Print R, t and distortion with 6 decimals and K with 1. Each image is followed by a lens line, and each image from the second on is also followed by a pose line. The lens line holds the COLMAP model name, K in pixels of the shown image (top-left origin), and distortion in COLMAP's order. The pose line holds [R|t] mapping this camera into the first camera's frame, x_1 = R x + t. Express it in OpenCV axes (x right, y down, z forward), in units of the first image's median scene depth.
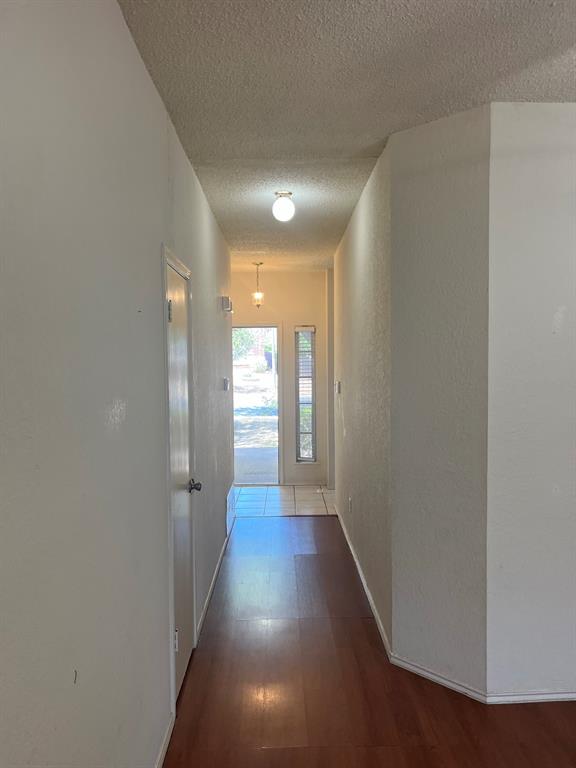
lens RADIAL K [[583.1, 0, 288.0], [0, 583.1, 384.3], [0, 0, 1]] dist [0.054684, -0.083656]
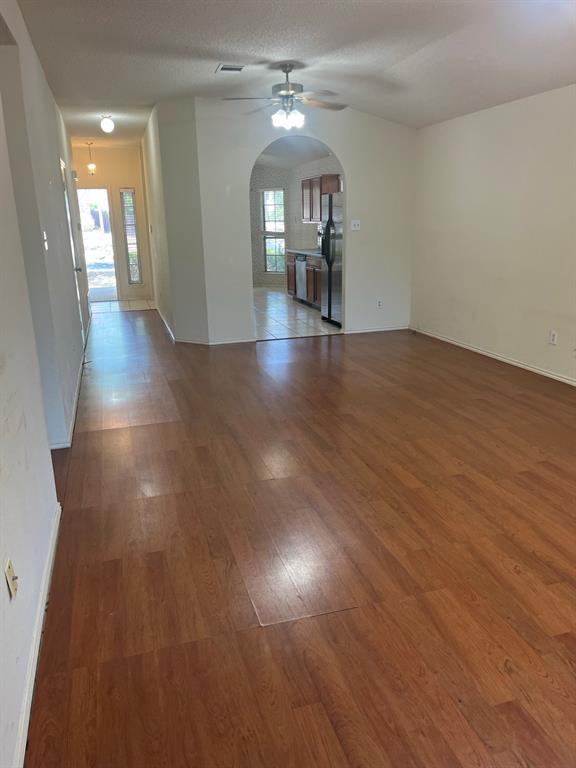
lens RADIAL K [[583.1, 0, 289.7], [0, 583.1, 381.8], [0, 0, 1]] dist [0.054684, -0.083656]
pose [[0.961457, -0.081617, 0.262564, -0.004187], [0.020168, 0.973291, 0.228689, 0.042085], [-0.274216, -0.214579, 0.937423, -0.566124]]
